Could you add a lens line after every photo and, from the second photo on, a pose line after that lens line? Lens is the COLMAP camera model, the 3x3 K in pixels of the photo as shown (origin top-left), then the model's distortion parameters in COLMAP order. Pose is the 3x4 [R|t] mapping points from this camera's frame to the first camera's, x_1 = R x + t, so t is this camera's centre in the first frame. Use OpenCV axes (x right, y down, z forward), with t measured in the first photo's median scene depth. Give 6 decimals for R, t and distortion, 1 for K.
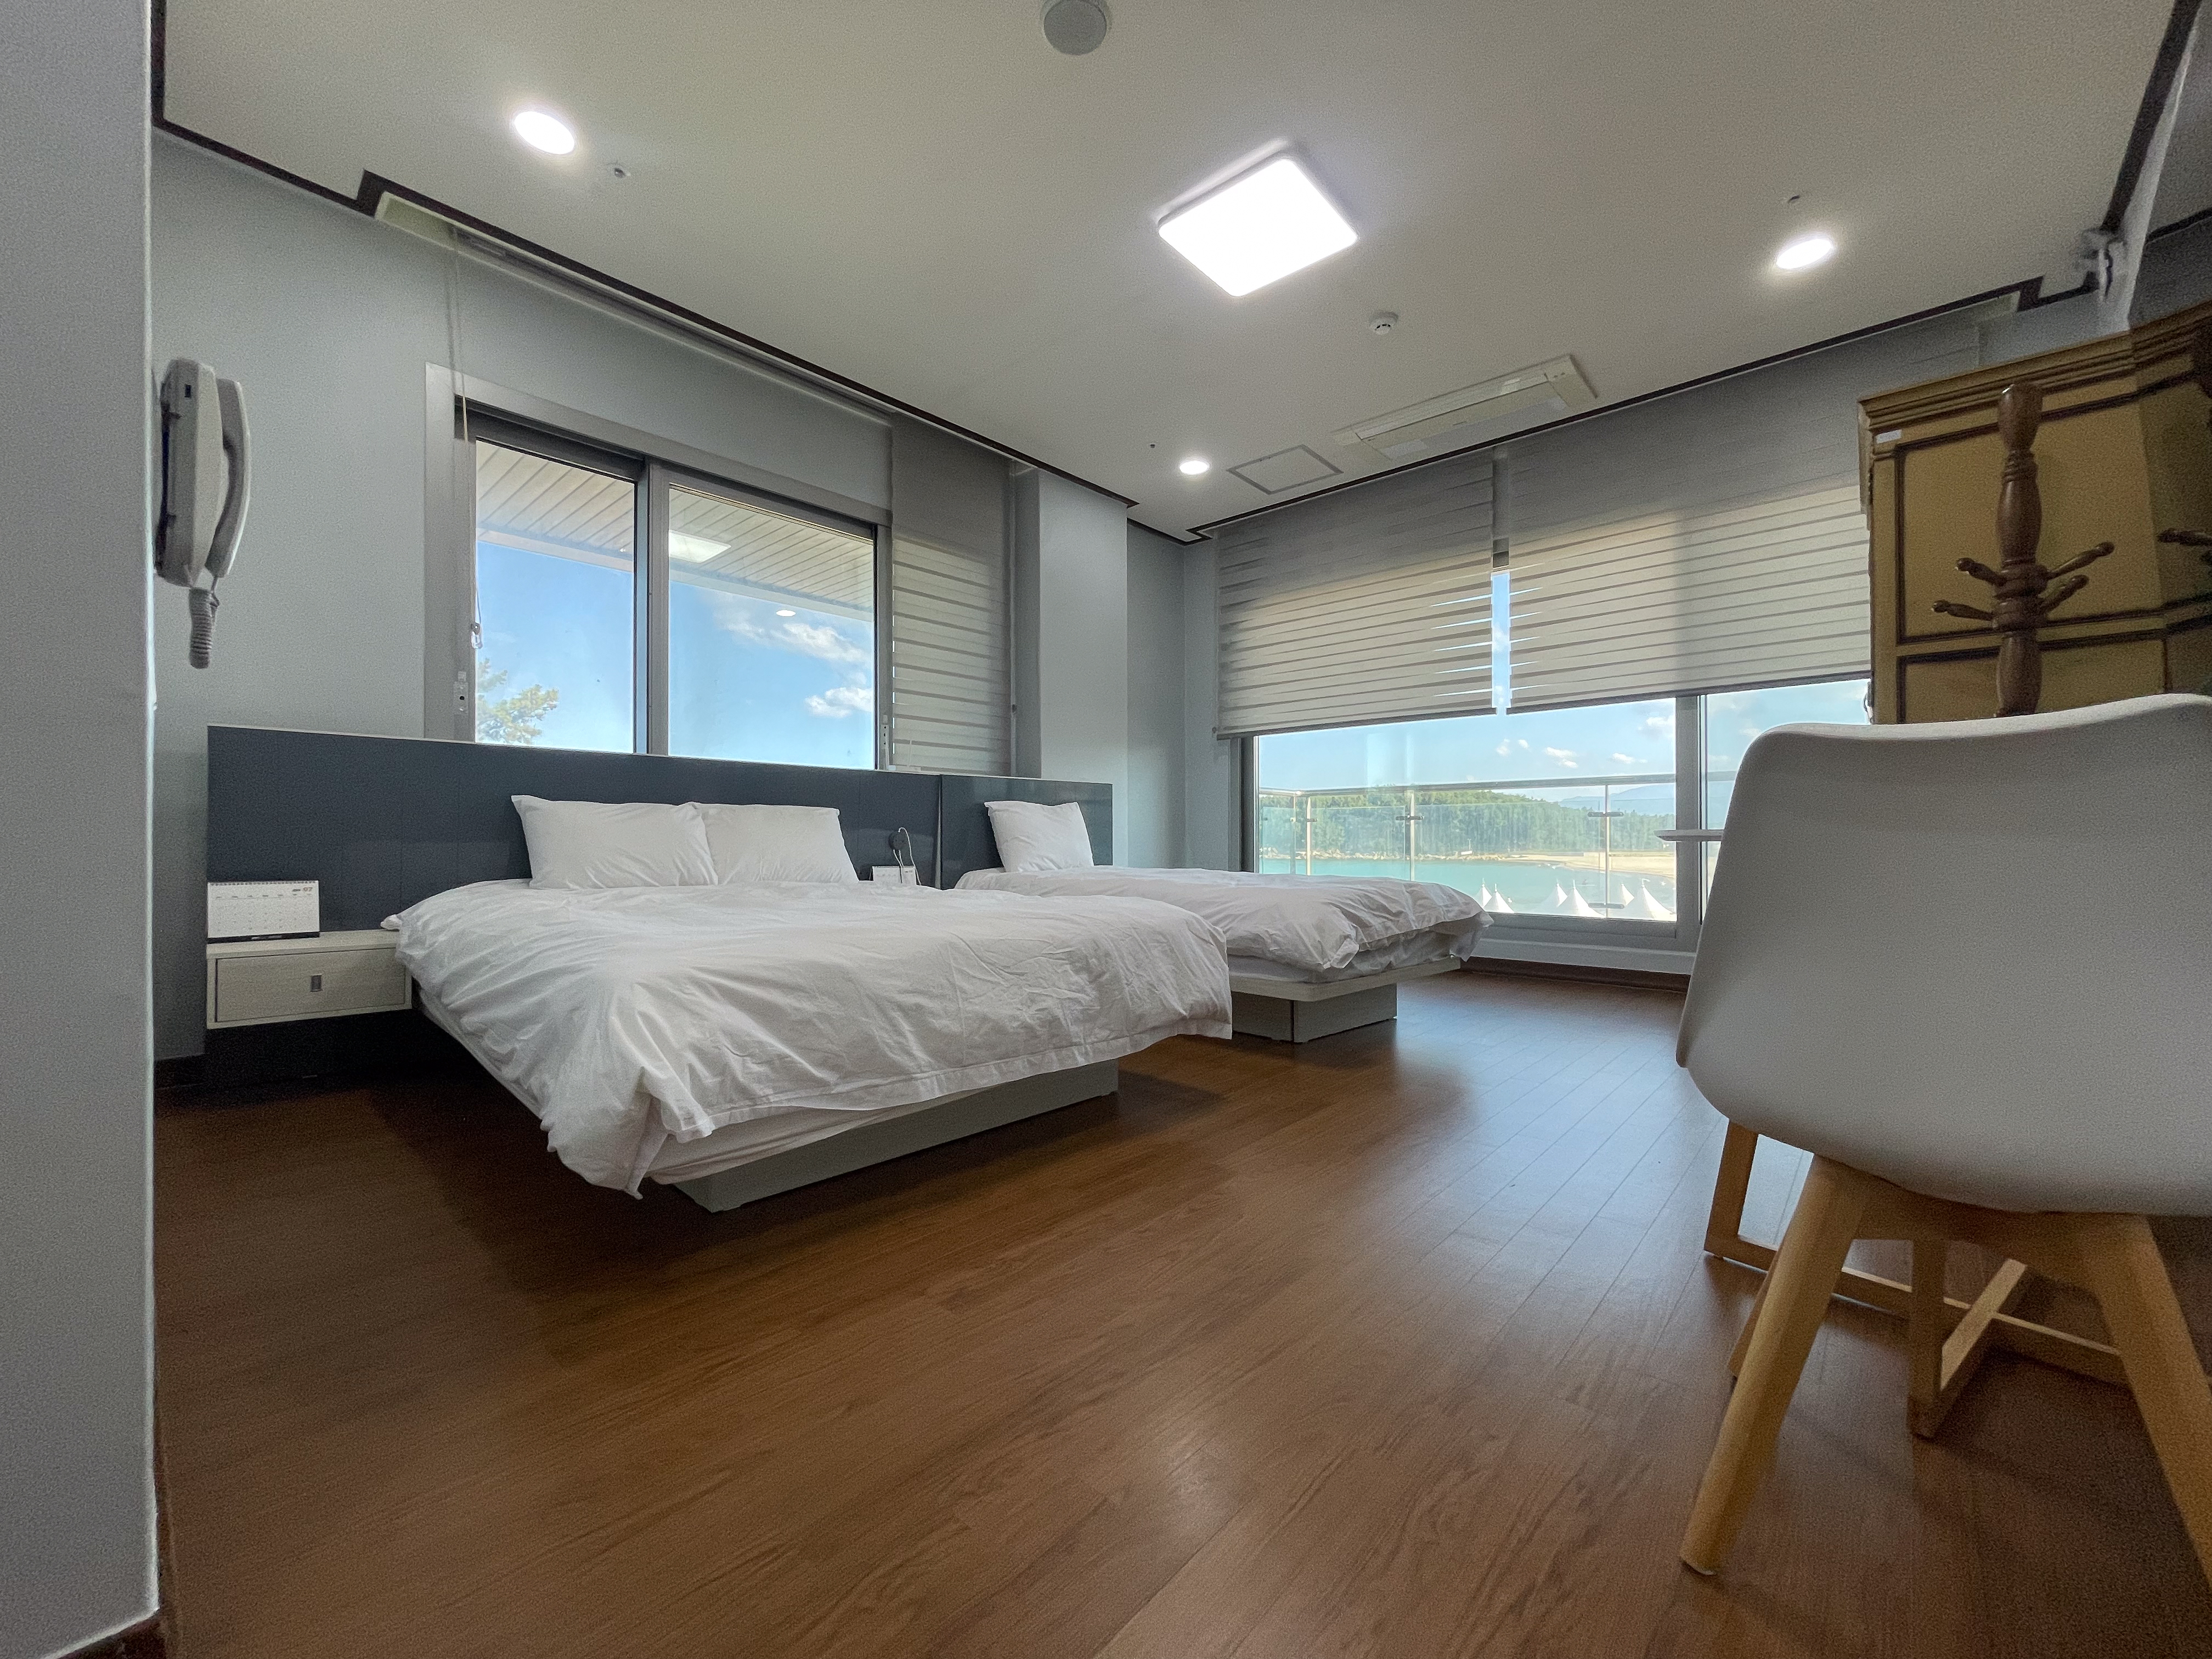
lens RADIAL K [[894.6, 0, 1093.6], [0, 894.6, 839.4], [0, 0, 1]] dist [-0.000493, 0.000185]
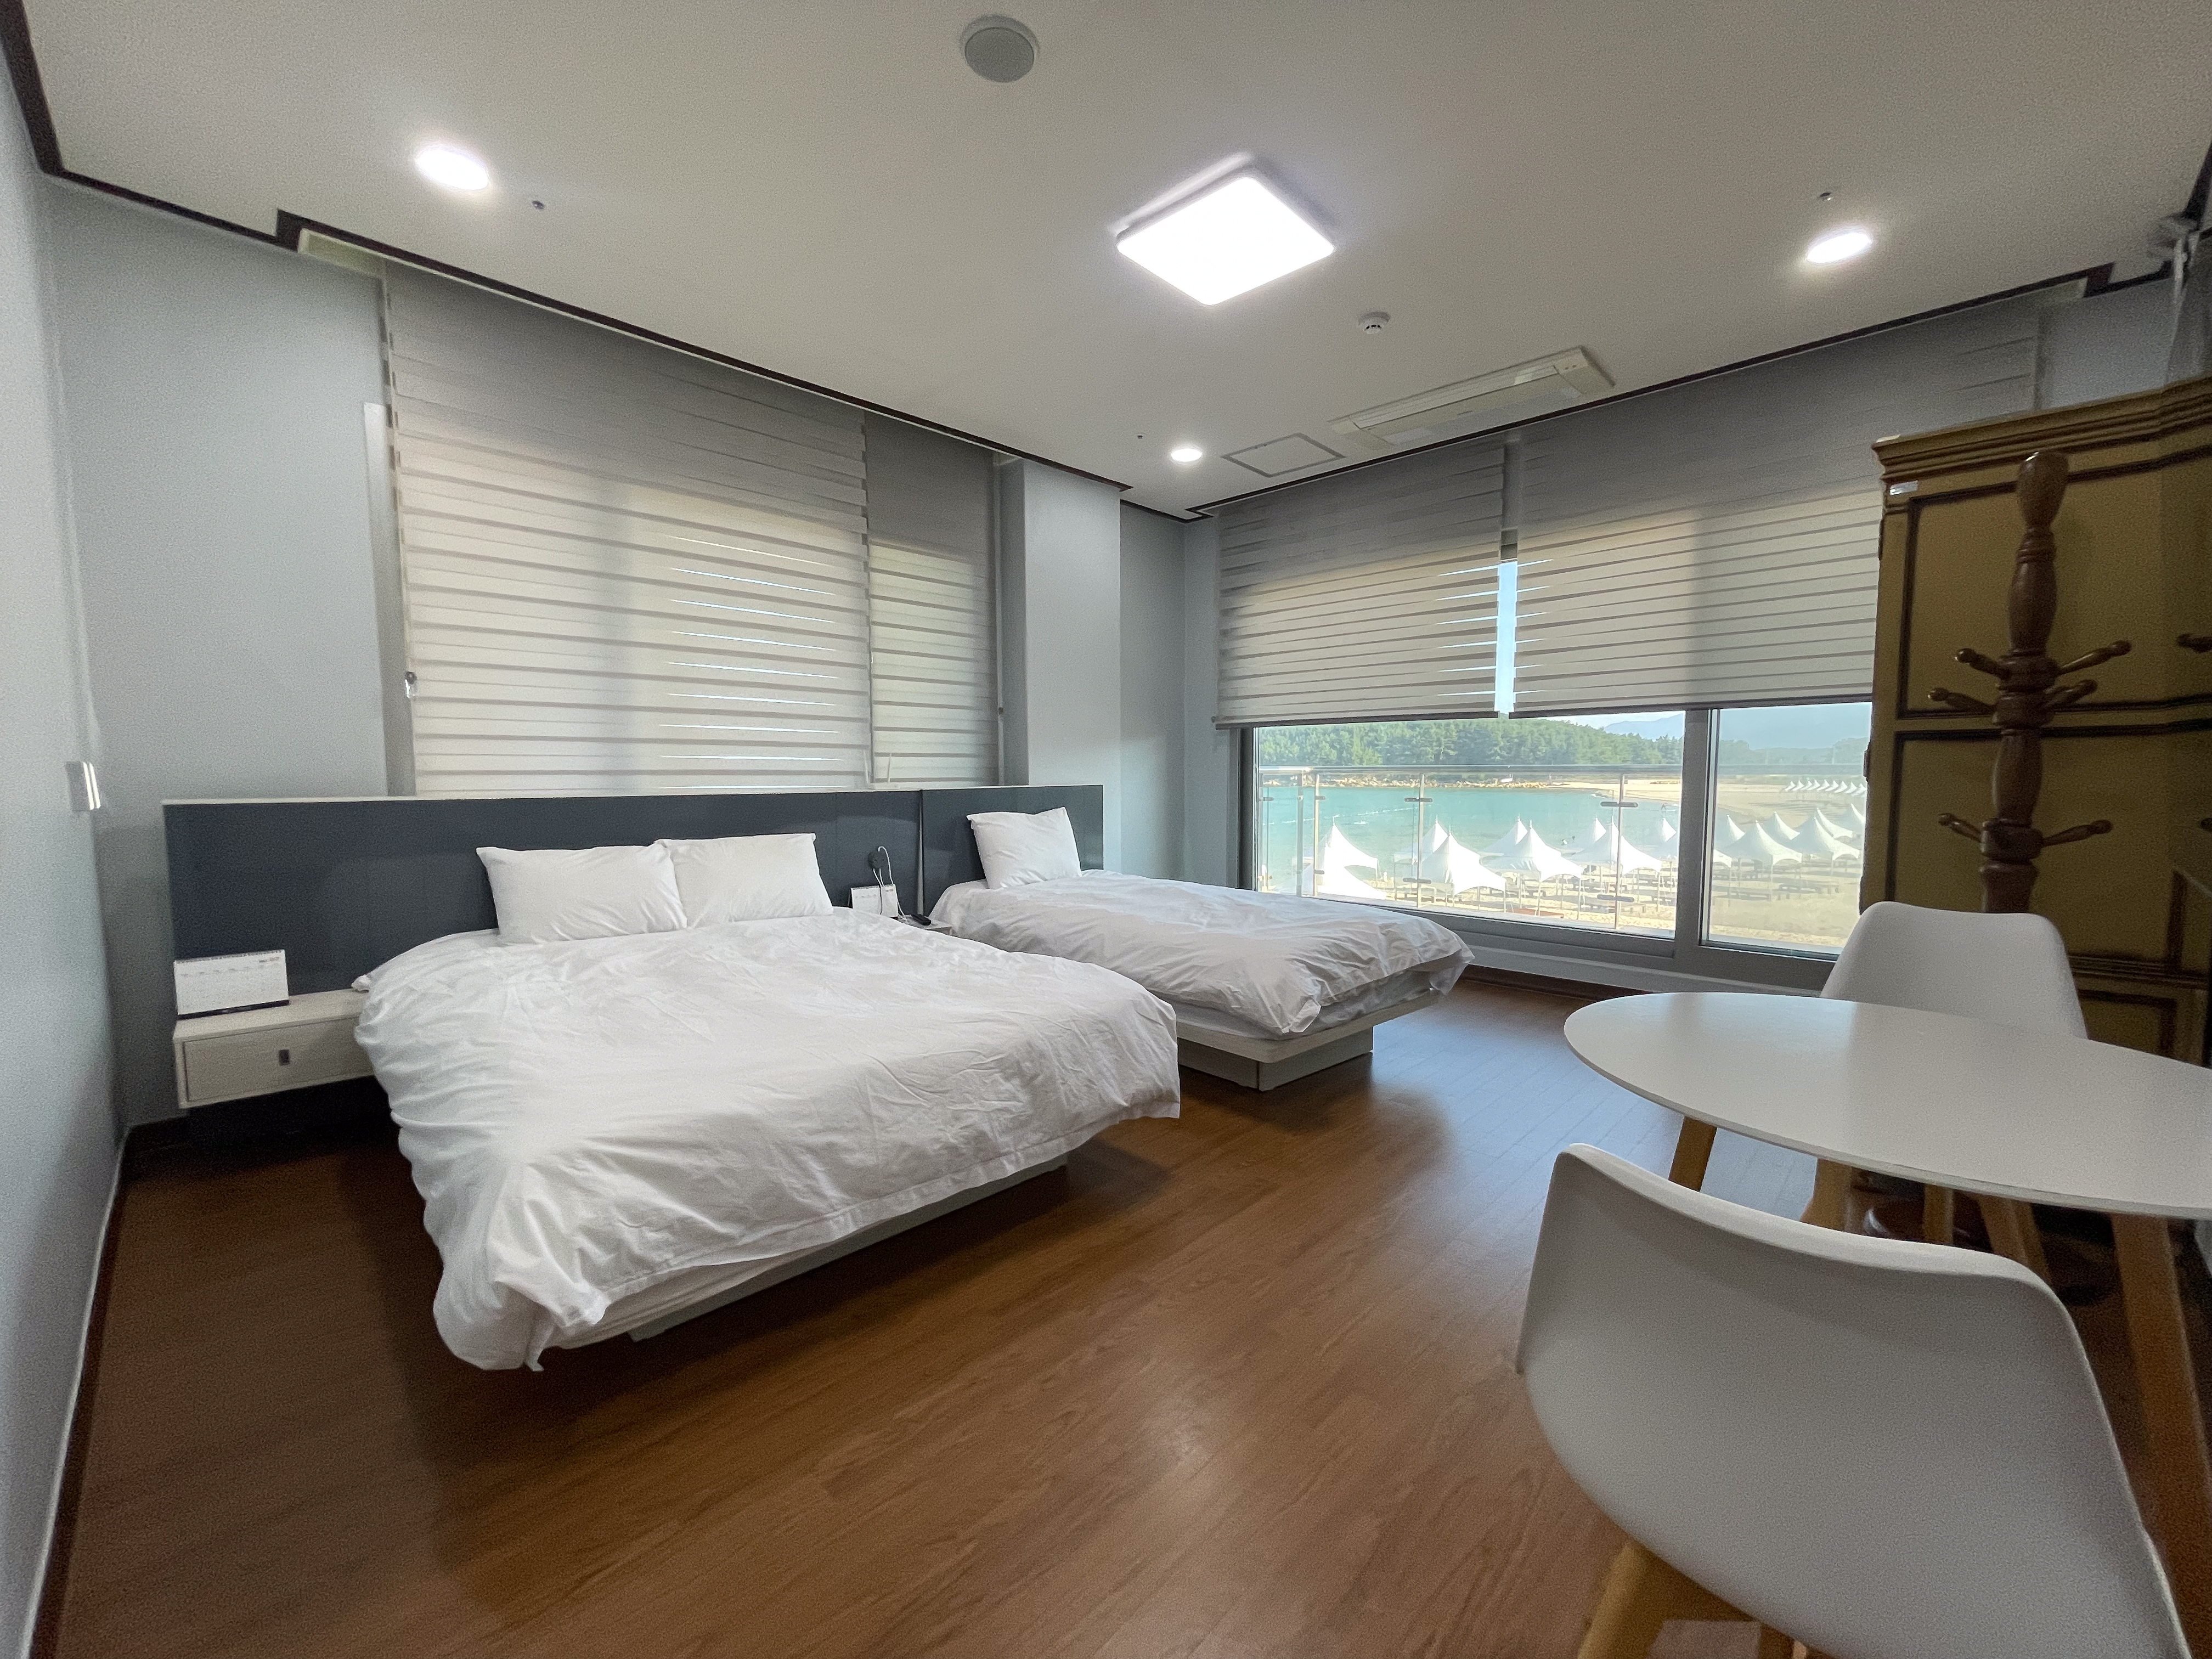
lens RADIAL K [[894.6, 0, 1093.1], [0, 894.6, 840.3], [0, 0, 1]] dist [0.000233, -0.000275]
pose [[0.999313, 0.000491, -0.037047, 0.071867], [0.002535, 0.996664, 0.081569, -0.125255], [0.036964, -0.081607, 0.995979, 0.023041]]
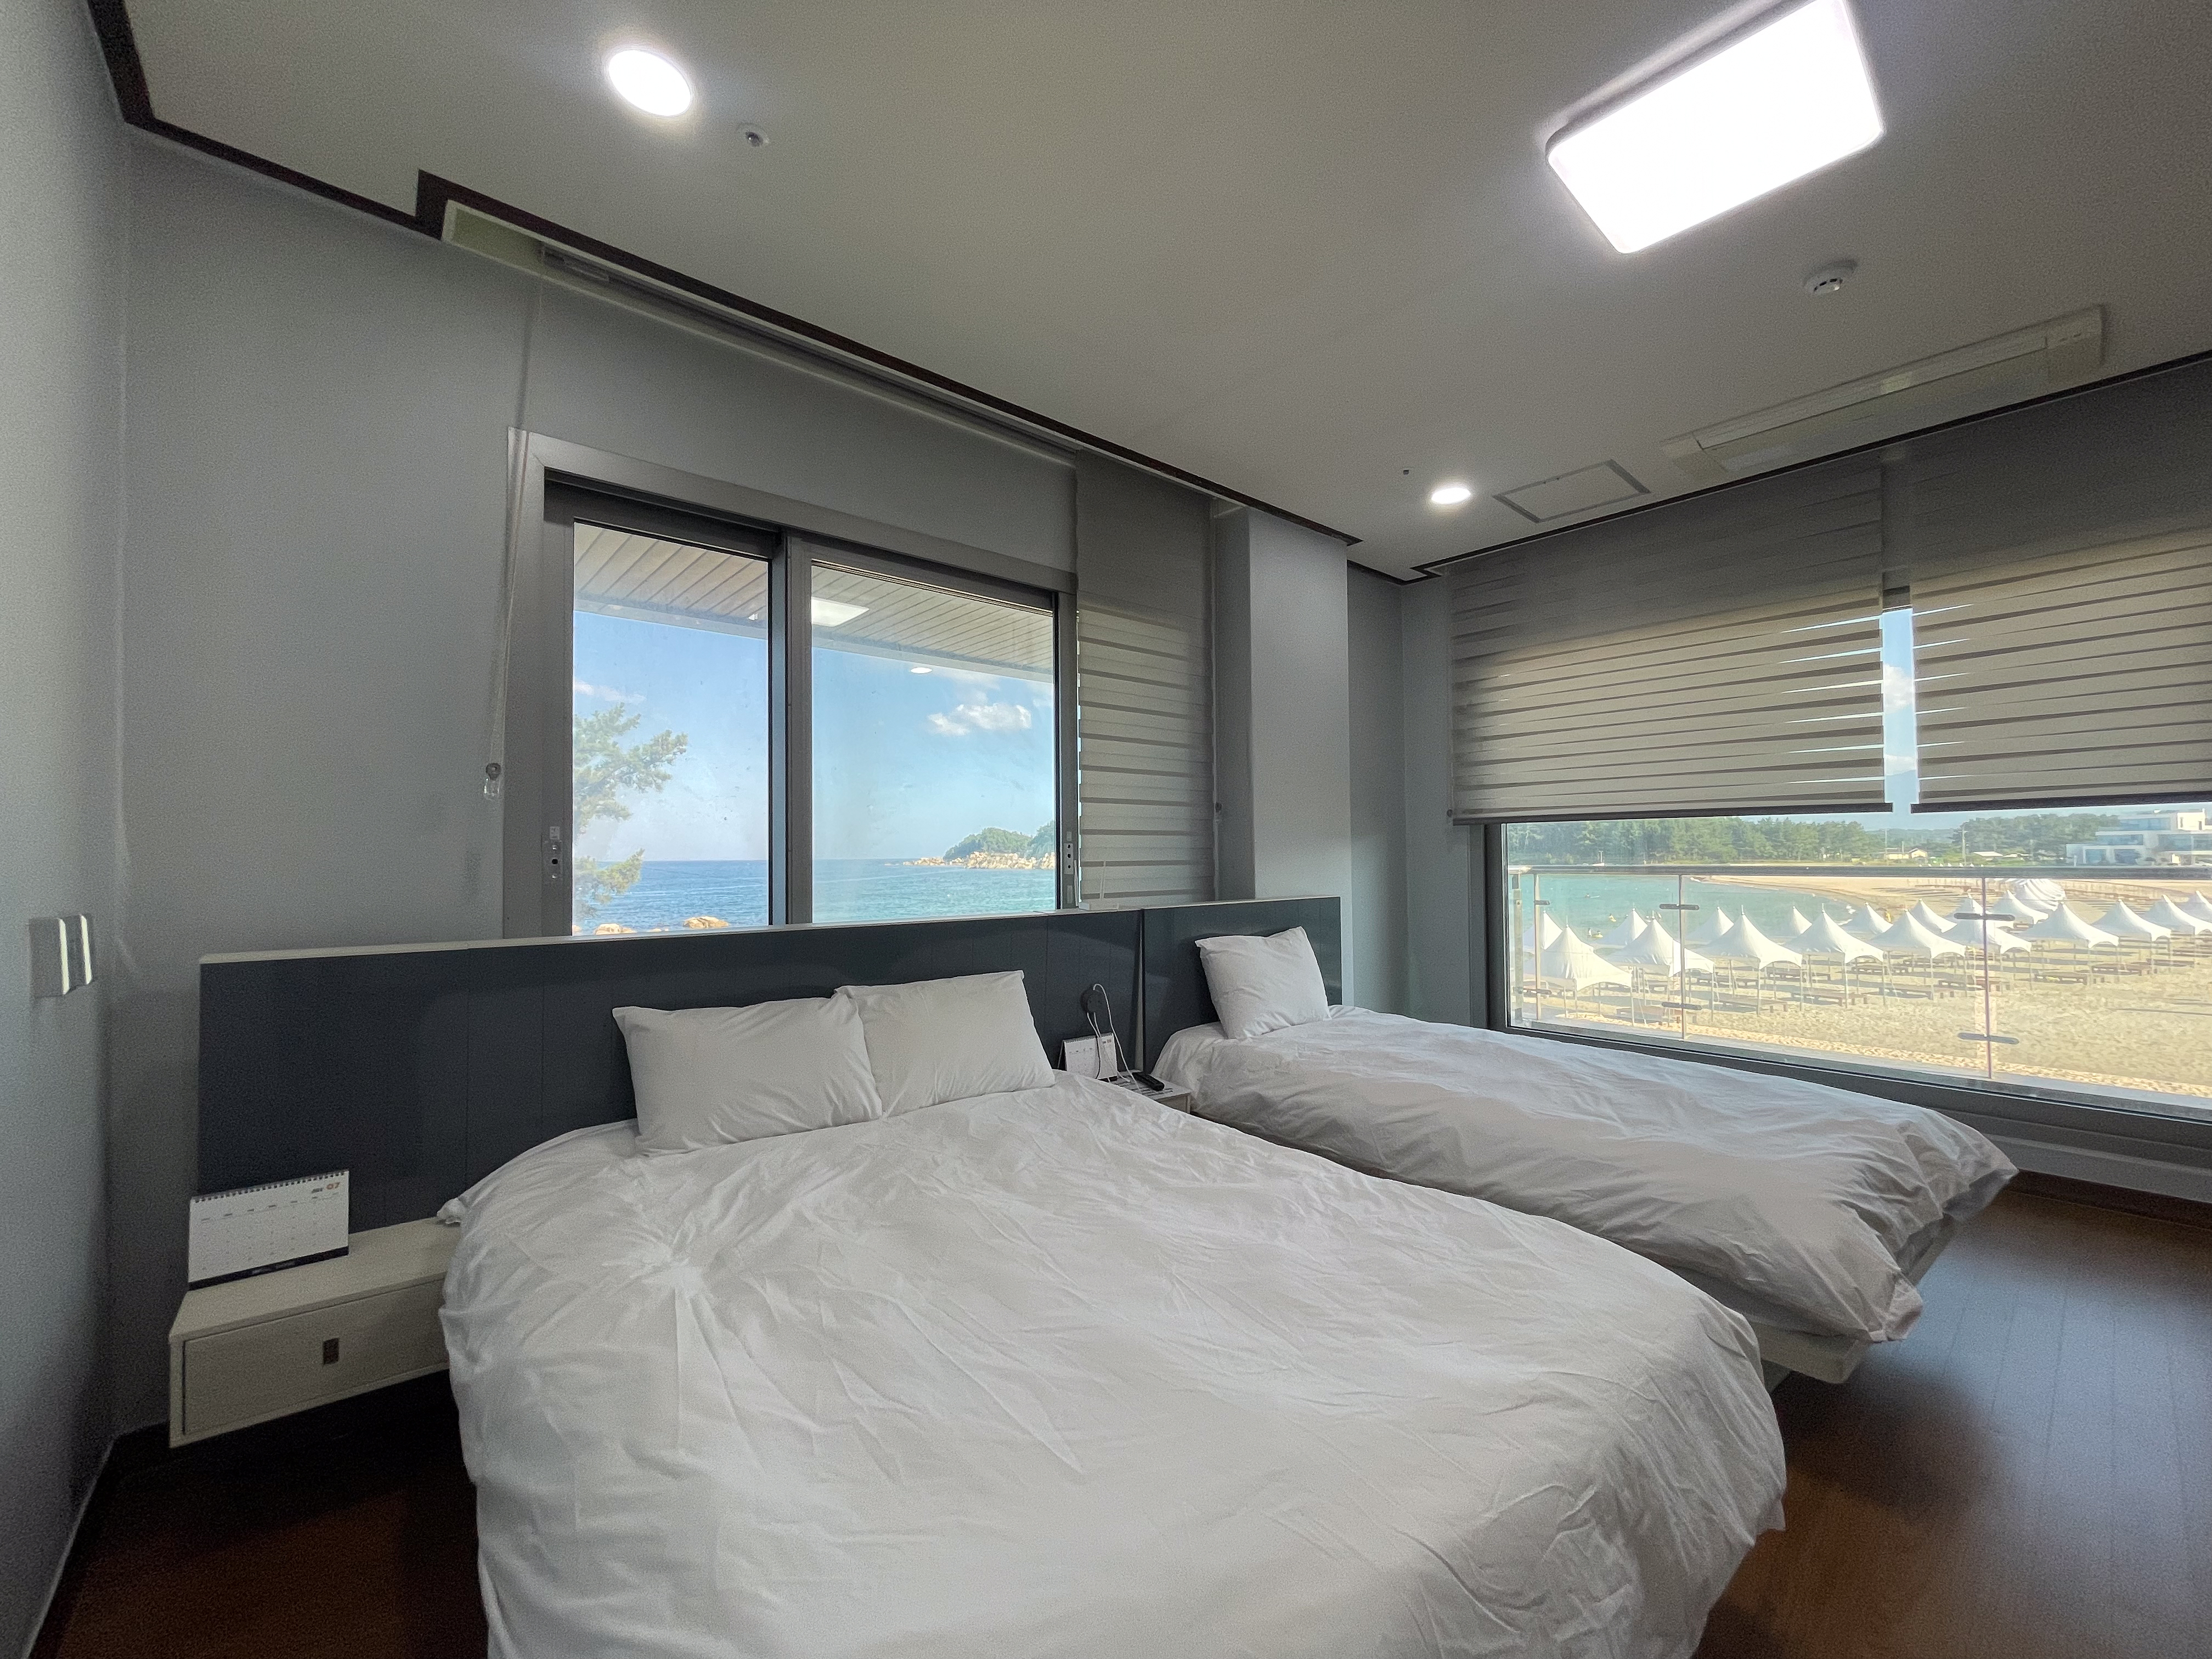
lens RADIAL K [[894.6, 0, 1093.6], [0, 894.6, 839.4], [0, 0, 1]] dist [-0.000493, 0.000185]
pose [[0.993368, -0.009070, -0.114622, -0.159563], [0.007318, 0.999850, -0.015694, -0.156683], [0.114748, 0.014751, 0.993285, 0.287674]]
